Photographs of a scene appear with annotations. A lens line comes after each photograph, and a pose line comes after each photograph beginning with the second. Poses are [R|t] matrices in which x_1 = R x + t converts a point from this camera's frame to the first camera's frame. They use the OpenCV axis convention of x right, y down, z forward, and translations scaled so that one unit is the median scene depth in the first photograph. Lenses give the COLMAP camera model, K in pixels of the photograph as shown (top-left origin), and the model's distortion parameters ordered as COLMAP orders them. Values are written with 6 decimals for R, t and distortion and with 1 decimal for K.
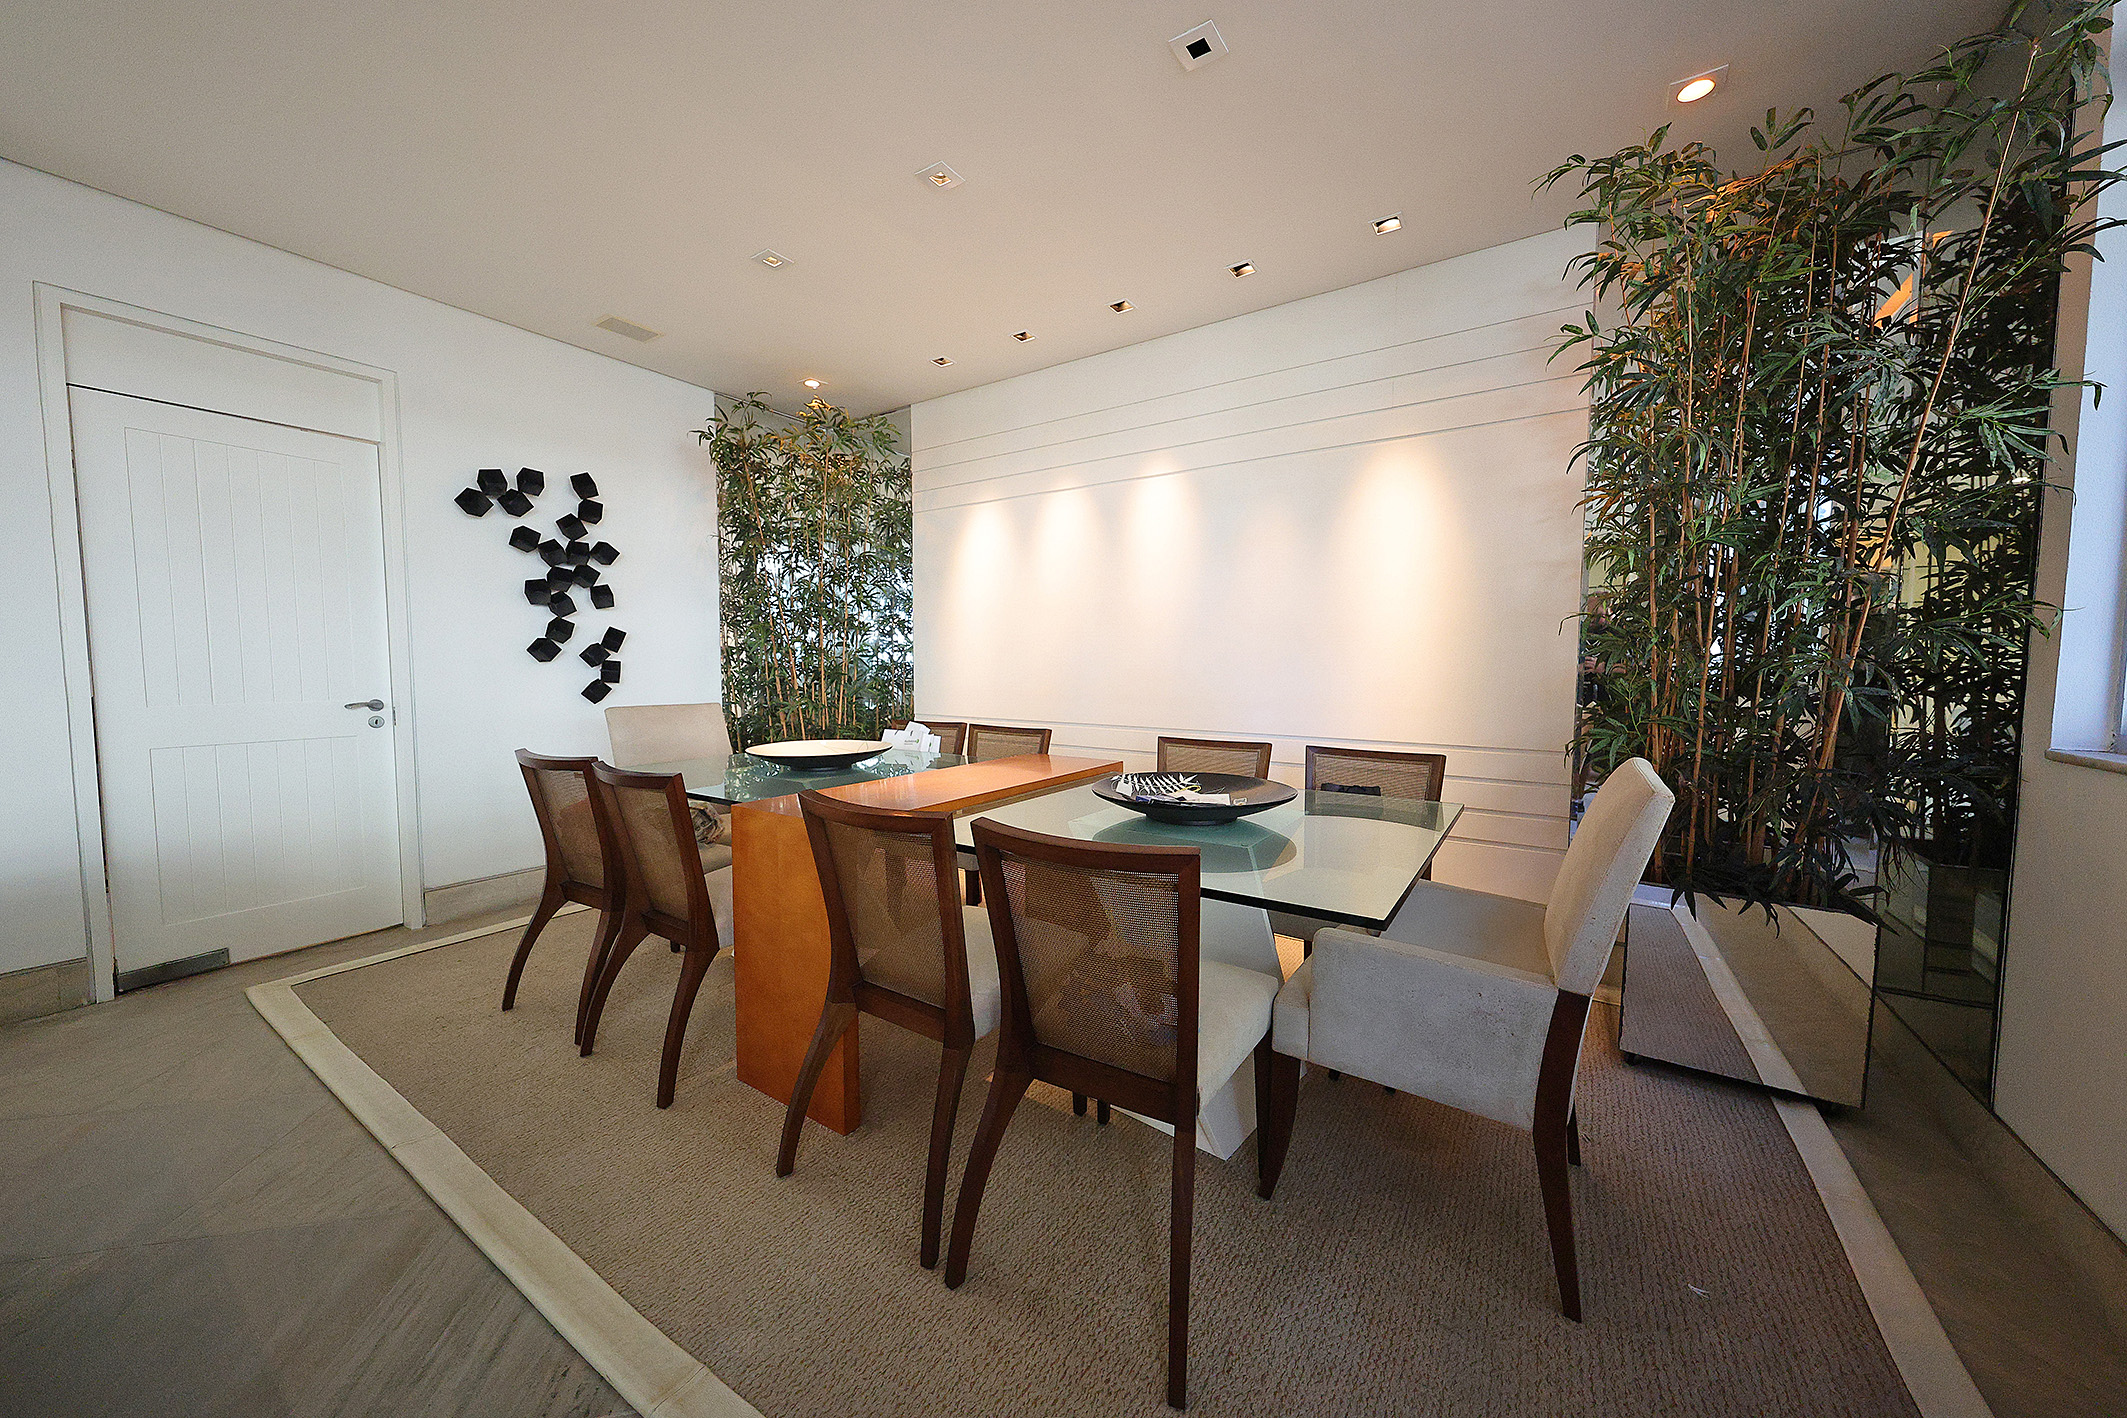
lens RADIAL K [[744.7, 0, 1067.3], [0, 744.7, 707.4], [0, 0, 1]] dist [0.005250, -0.000649]
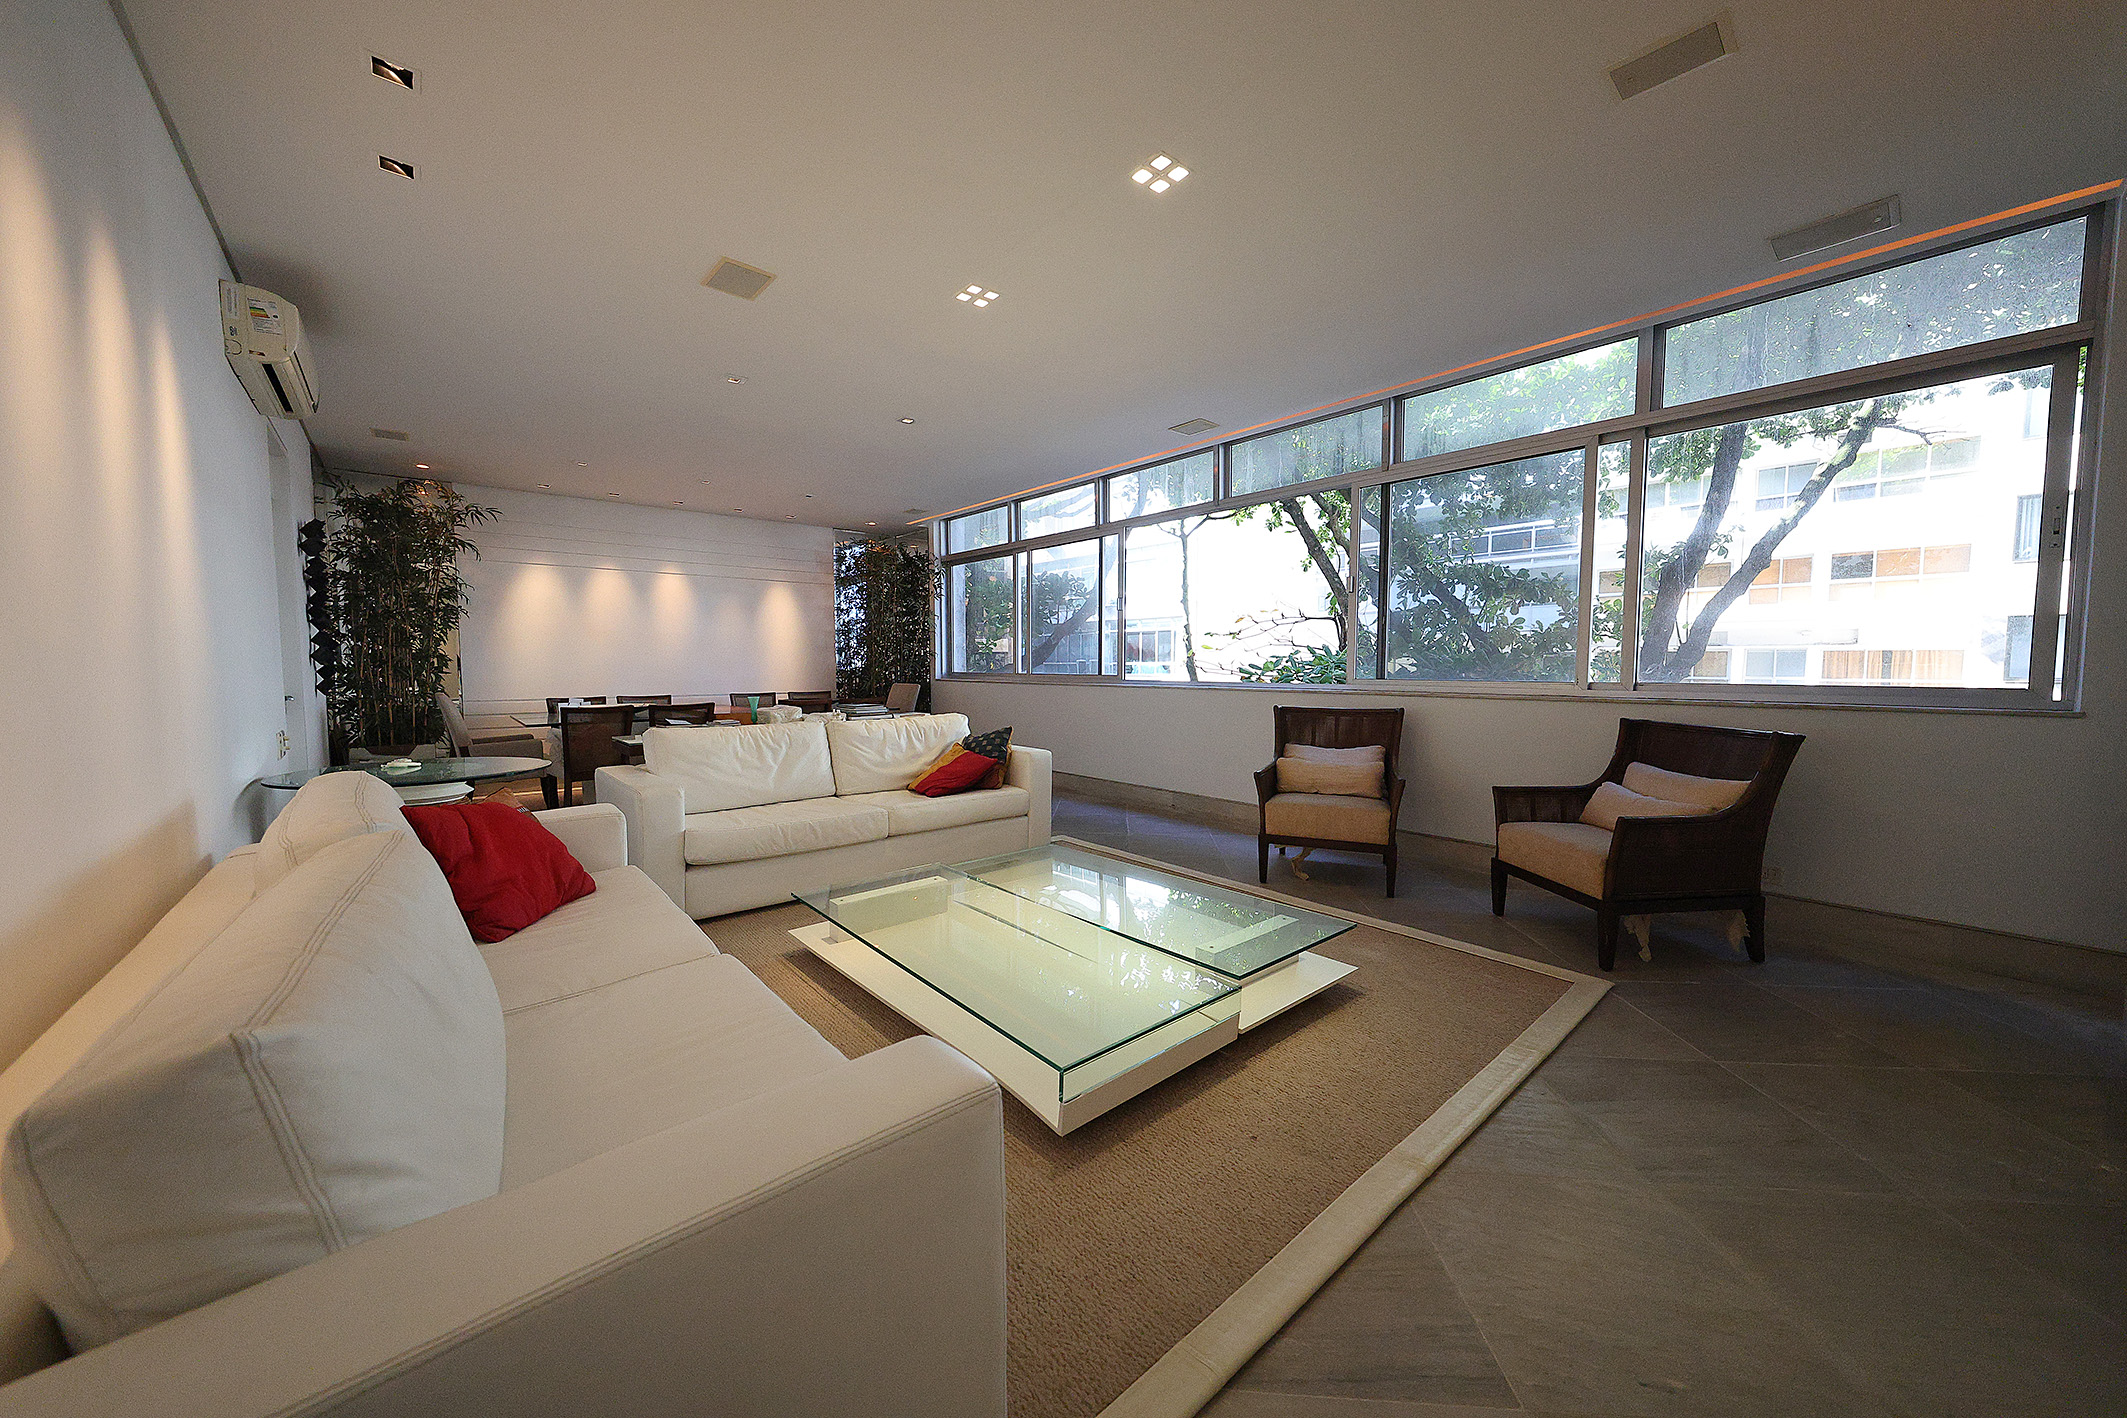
lens RADIAL K [[744.7, 0, 1066.0], [0, 744.7, 707.1], [0, 0, 1]] dist [0.005250, -0.000649]
pose [[0.267982, -0.058669, 0.961636, -1.699550], [0.062317, 0.997109, 0.043468, 0.039740], [-0.961406, 0.048278, 0.270864, -0.646976]]
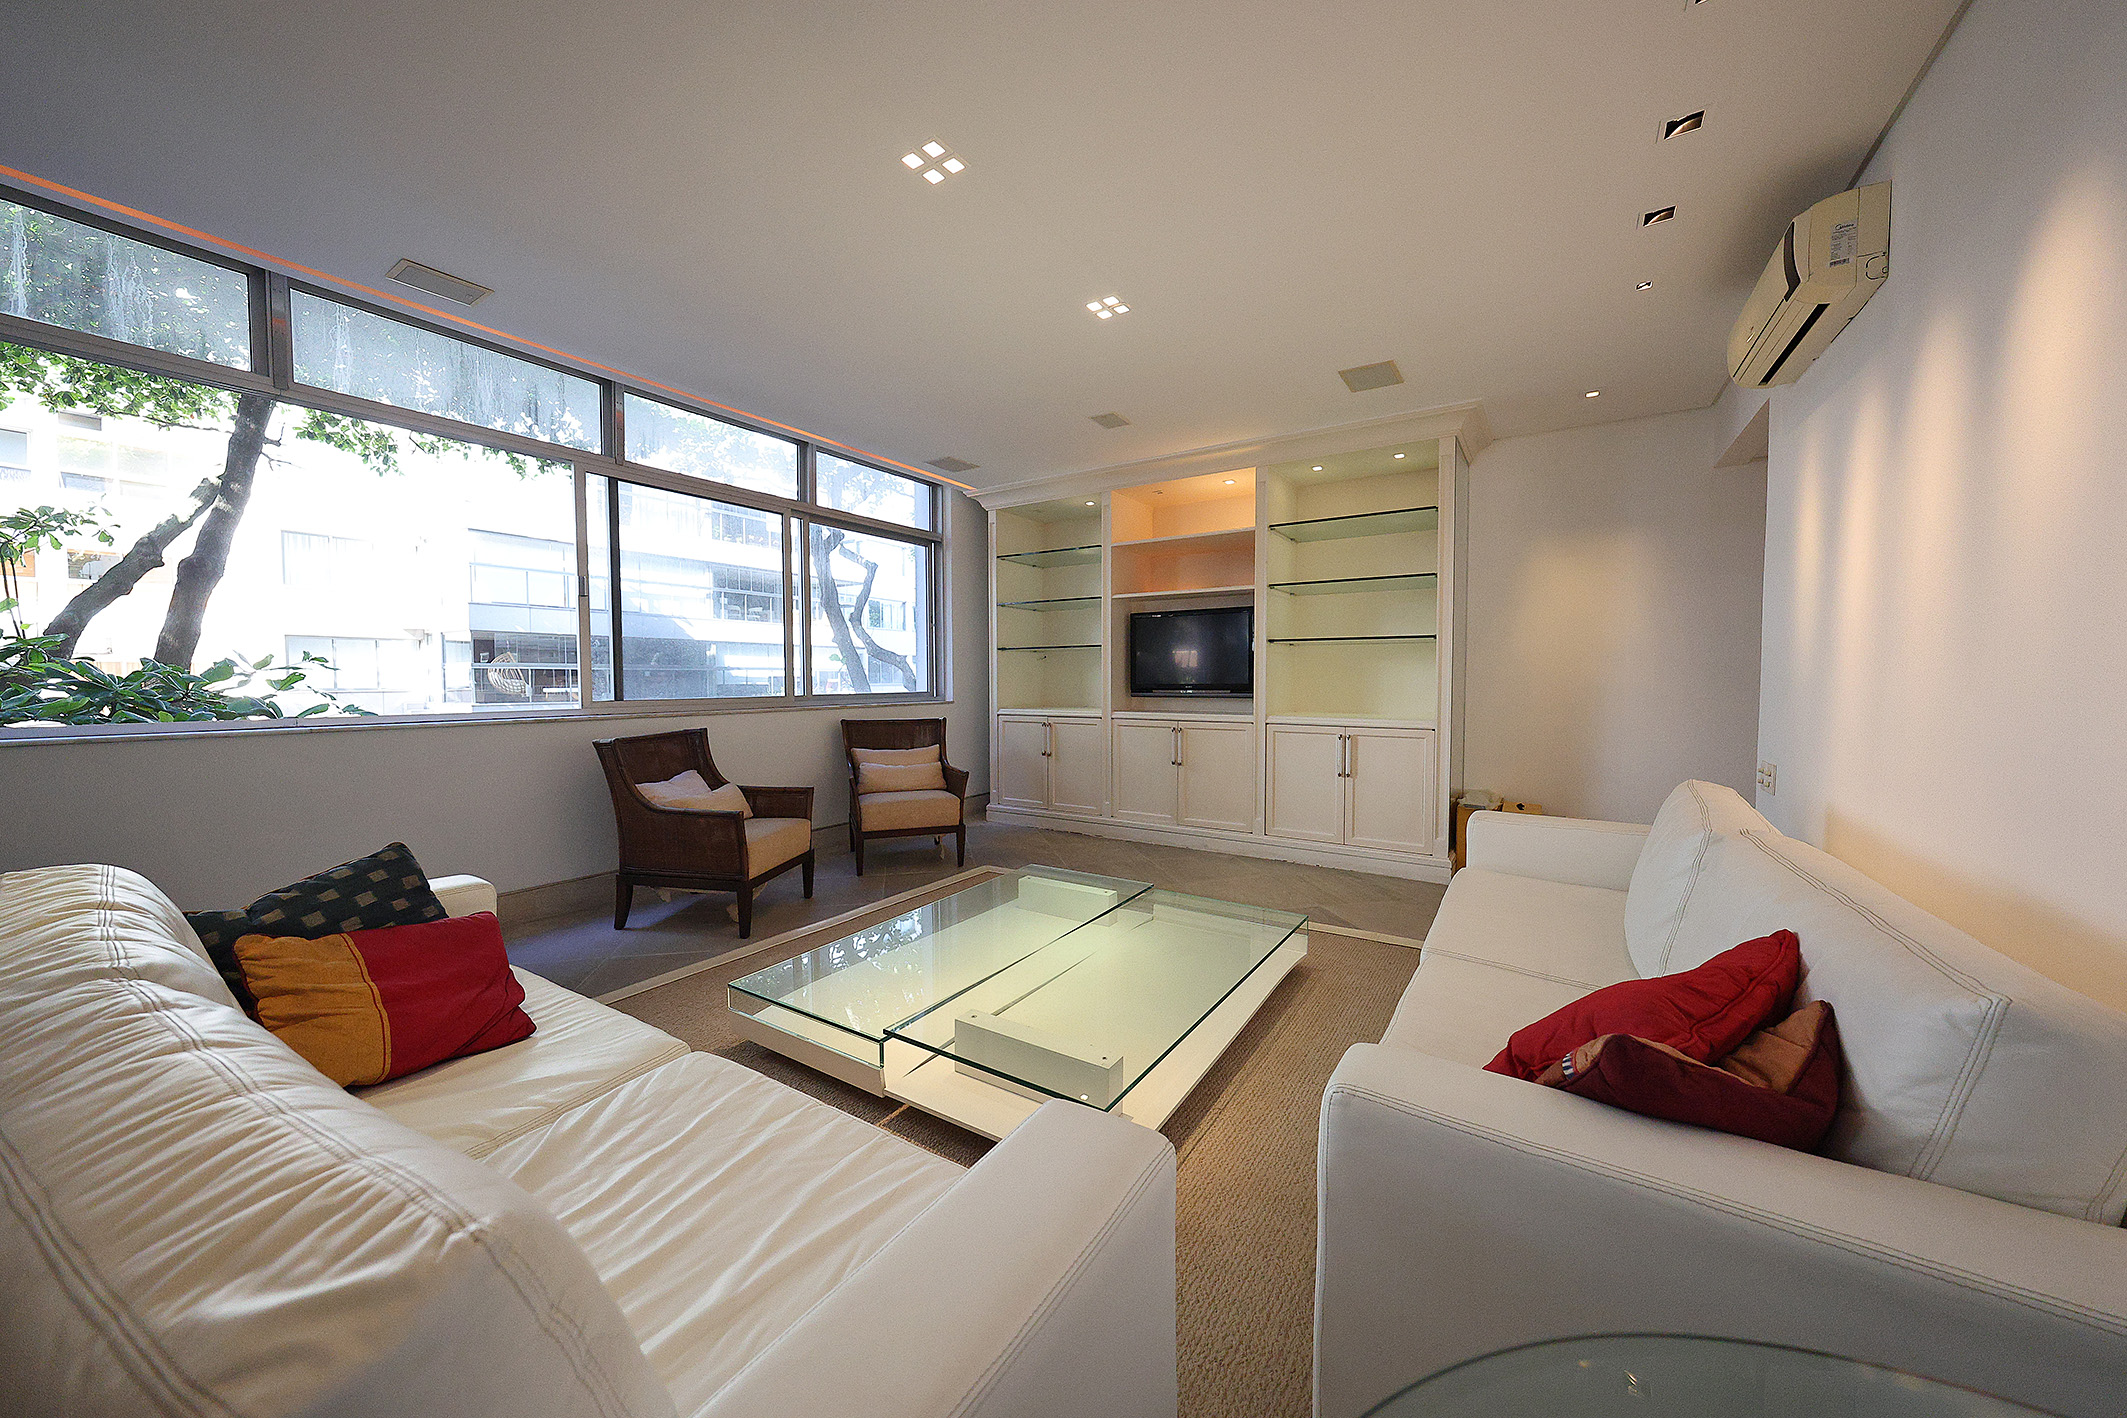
lens RADIAL K [[744.7, 0, 1058.7], [0, 744.7, 709.4], [0, 0, 1]] dist [0.005250, -0.000649]
pose [[-0.999993, -0.000701, -0.003557, -0.924995], [-0.001090, 0.993856, 0.110678, -0.037302], [0.003457, 0.110681, -0.993850, 0.382893]]
